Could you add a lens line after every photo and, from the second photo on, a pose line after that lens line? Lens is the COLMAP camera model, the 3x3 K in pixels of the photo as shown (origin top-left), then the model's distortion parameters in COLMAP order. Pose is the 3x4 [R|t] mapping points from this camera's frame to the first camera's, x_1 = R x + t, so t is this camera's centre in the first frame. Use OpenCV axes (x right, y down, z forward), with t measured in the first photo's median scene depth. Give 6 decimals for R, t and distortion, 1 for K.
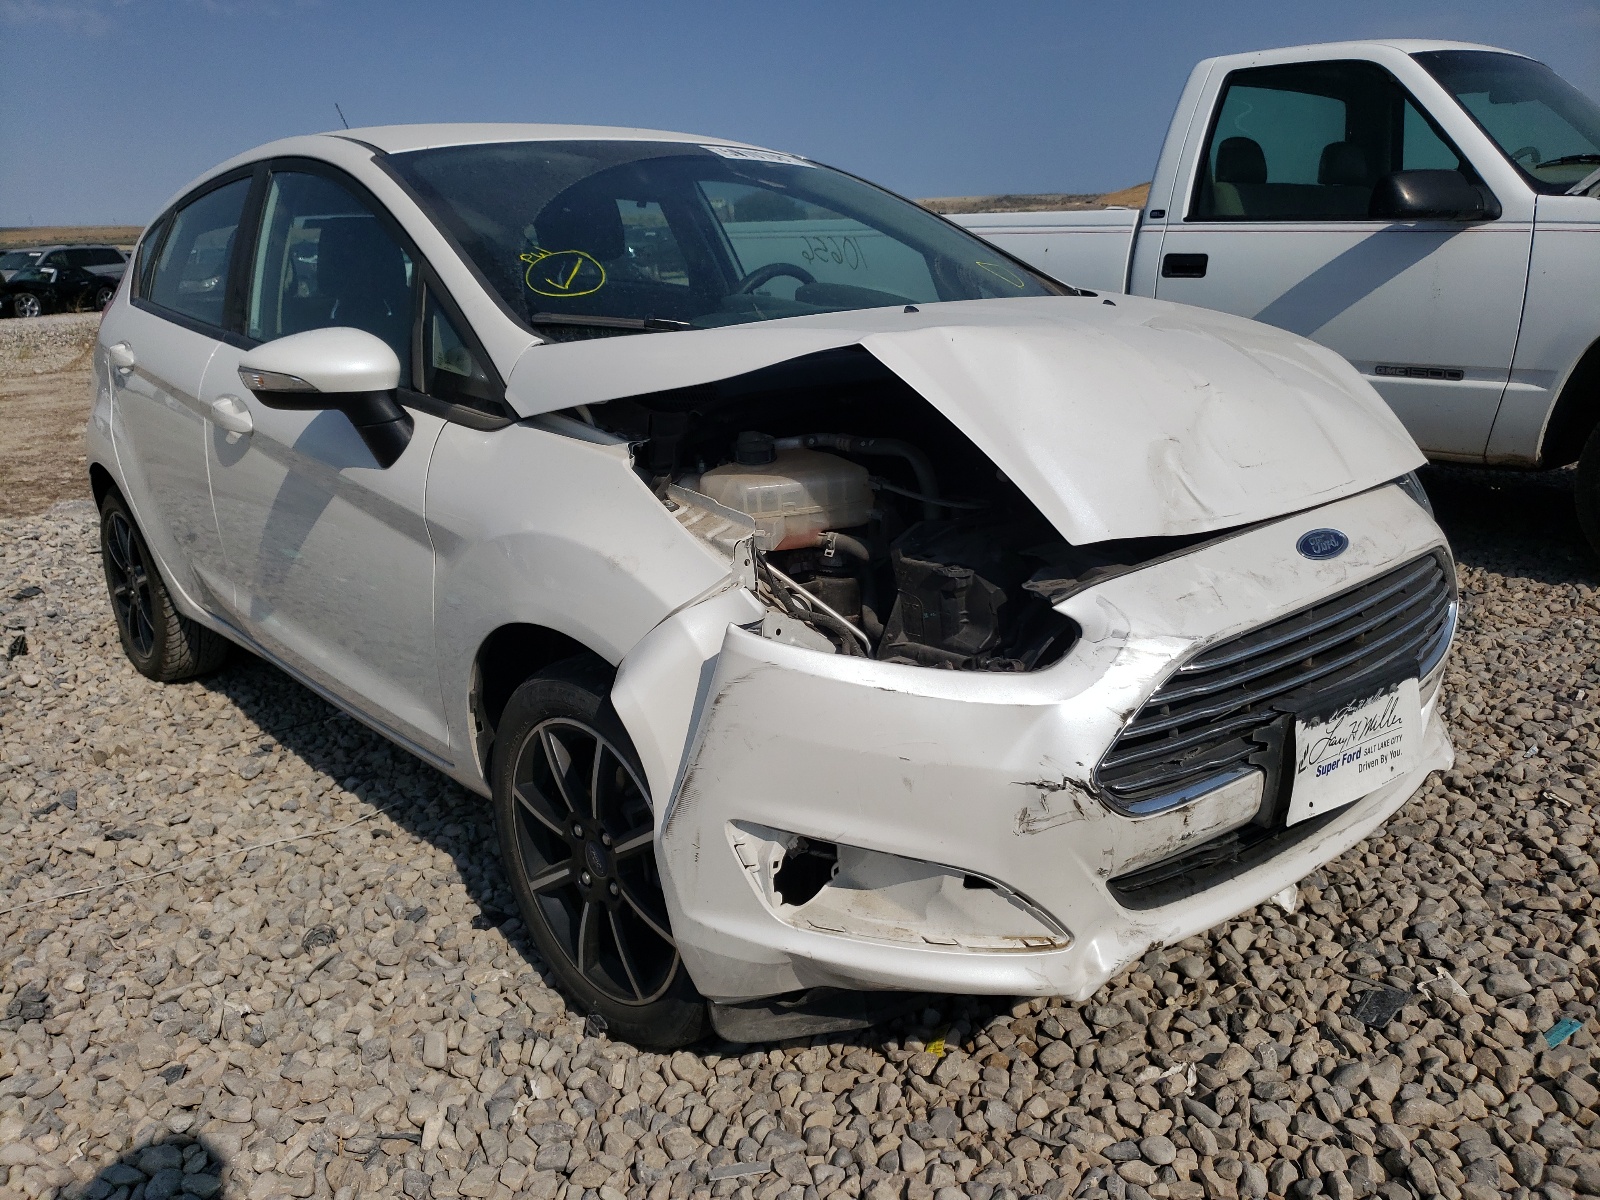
lens RADIAL K [[1222.5, 0, 798.5], [0, 1222.5, 673.9], [0, 0, 1]] dist [-0.005009, 0.013908]
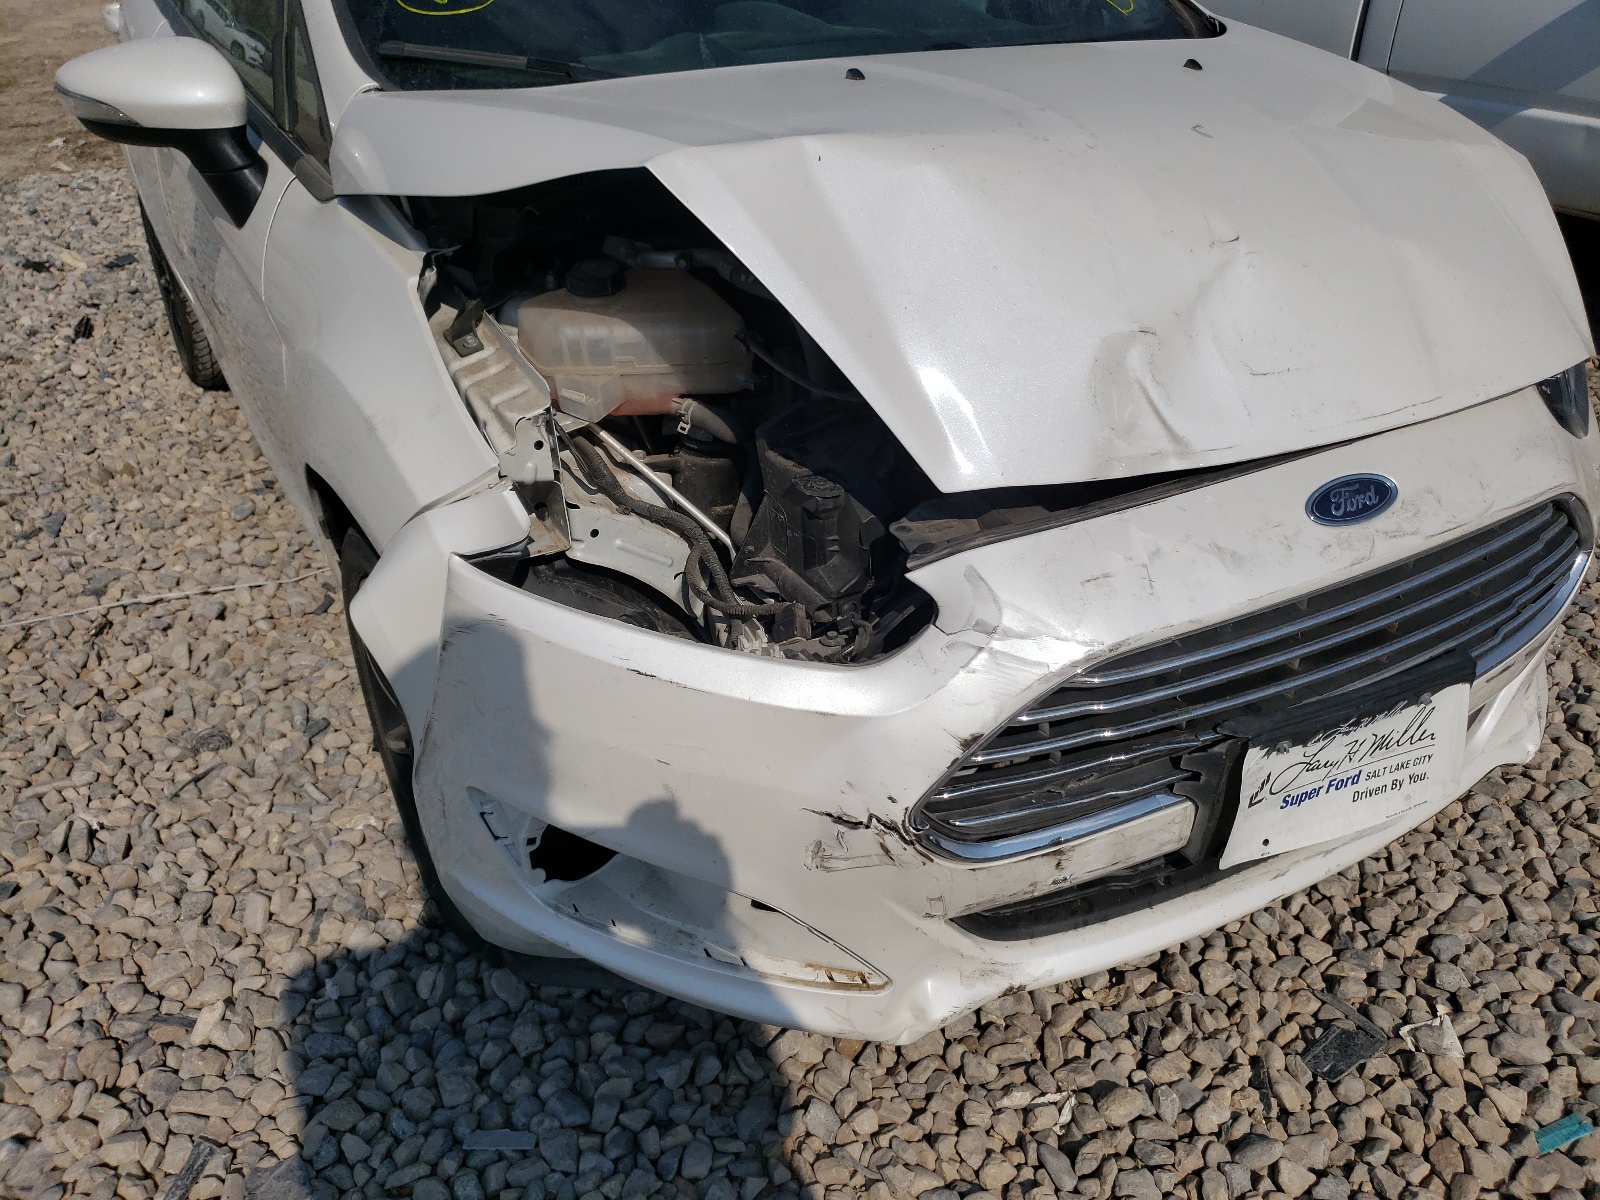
lens RADIAL K [[1222.5, 0, 798.5], [0, 1222.5, 673.9], [0, 0, 1]] dist [-0.005009, 0.013908]
pose [[0.982111, 0.136531, -0.129685, 0.202105], [-0.101143, 0.963390, 0.248292, -0.137646], [0.158837, -0.230734, 0.959965, 0.234355]]
